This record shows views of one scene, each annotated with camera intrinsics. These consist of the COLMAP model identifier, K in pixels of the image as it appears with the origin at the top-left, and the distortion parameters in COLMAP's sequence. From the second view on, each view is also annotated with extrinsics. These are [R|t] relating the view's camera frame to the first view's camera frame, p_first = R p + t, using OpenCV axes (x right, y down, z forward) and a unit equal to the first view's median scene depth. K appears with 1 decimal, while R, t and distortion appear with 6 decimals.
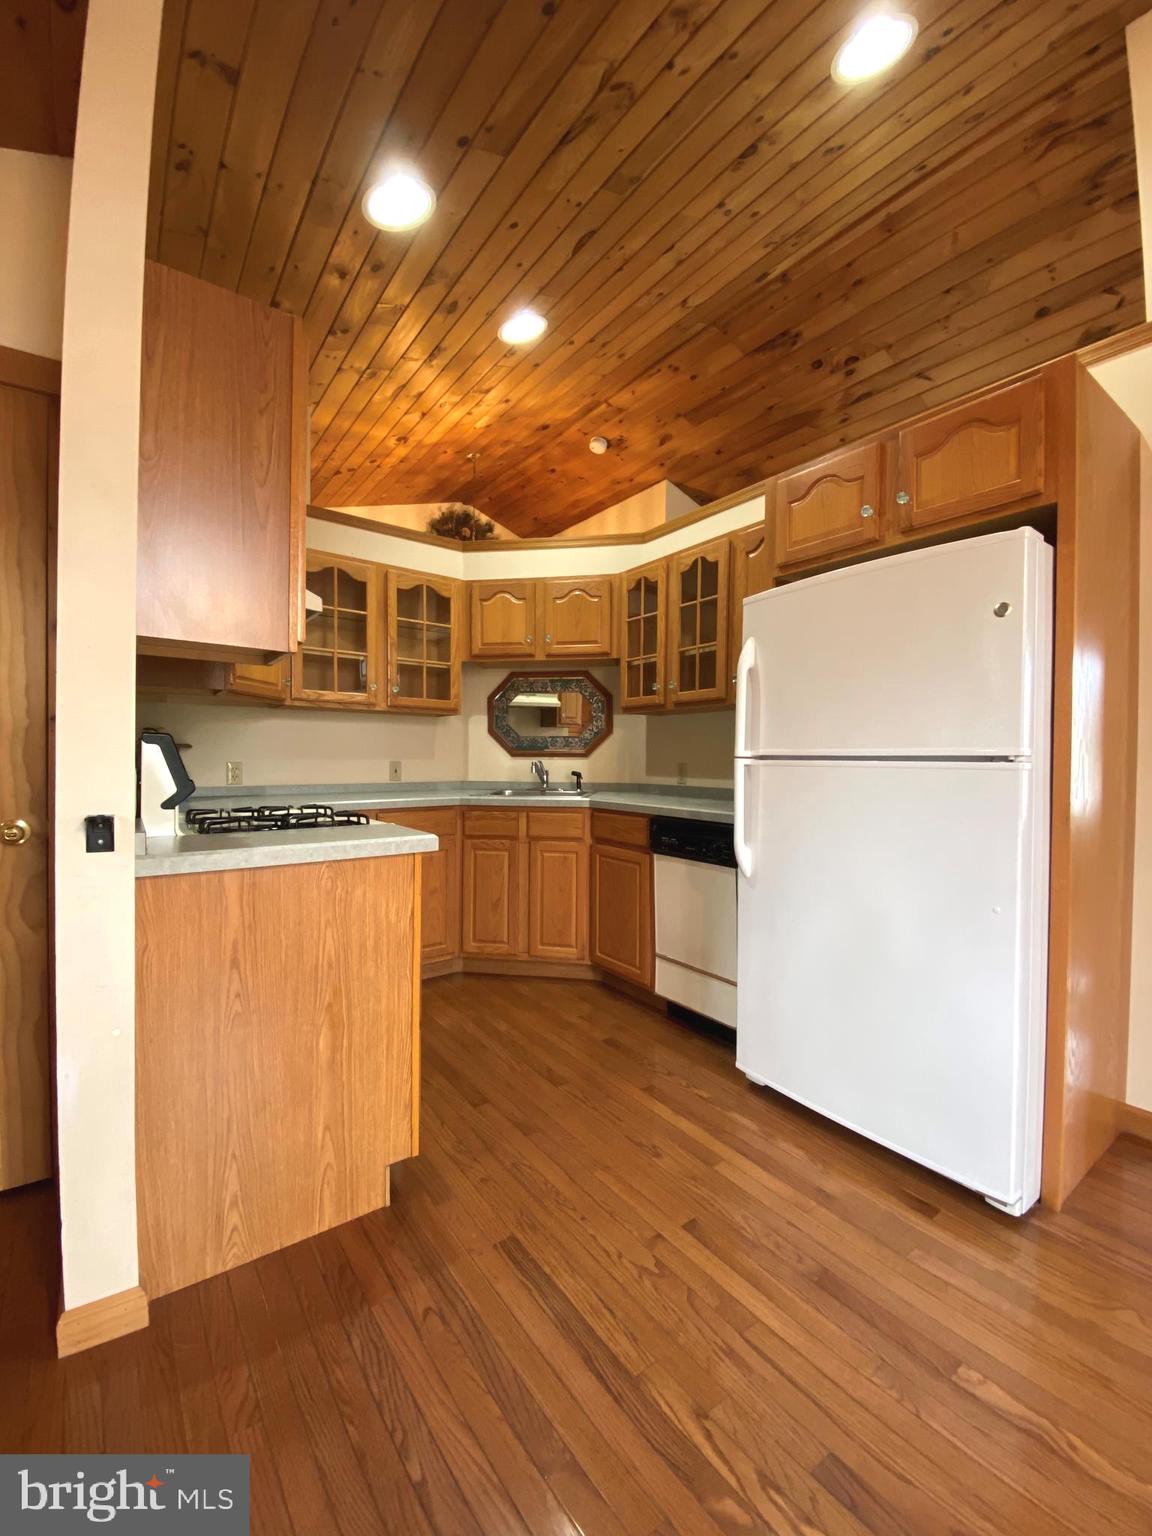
lens RADIAL K [[618.6, 0, 576.0], [0, 618.6, 768.0], [0, 0, 1]] dist [0.049114, -0.040838]
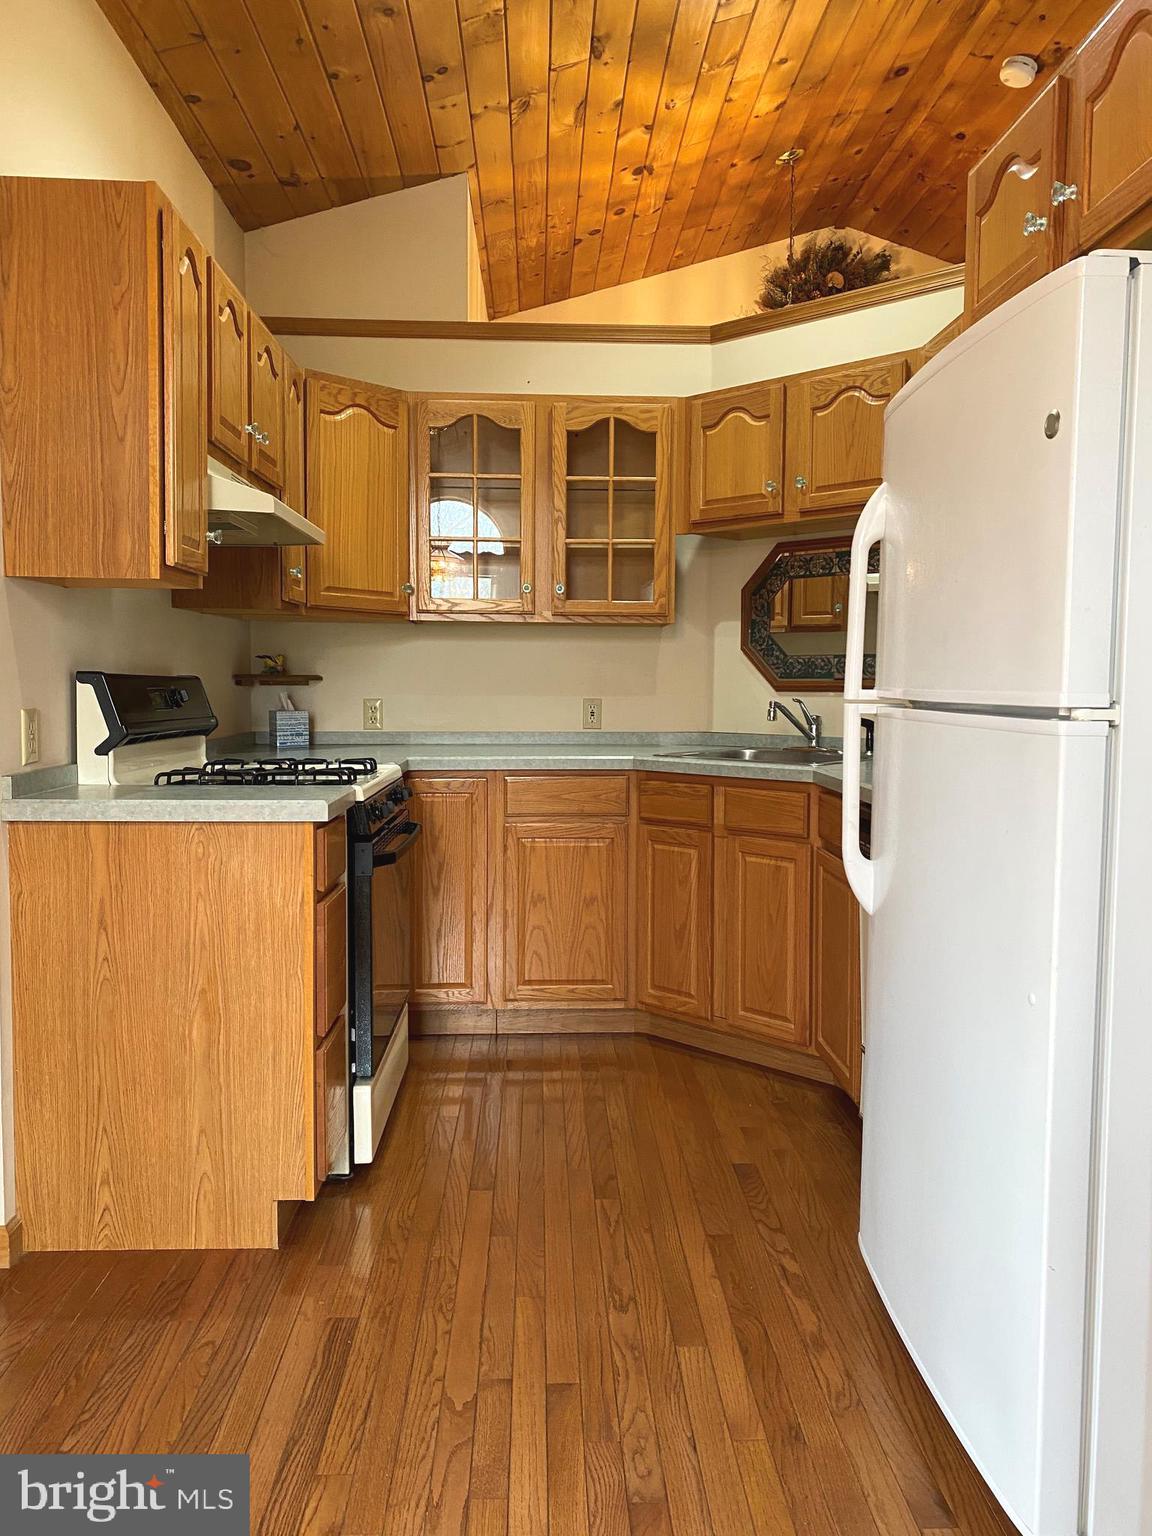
lens RADIAL K [[1176.0, 0, 584.7], [0, 1176.0, 761.2], [0, 0, 1]] dist [0.045725, -0.061270]
pose [[0.827919, 0.036047, -0.559687, 0.461514], [-0.008599, 0.998631, 0.051598, -0.010470], [0.560781, -0.037906, 0.827096, -0.014231]]
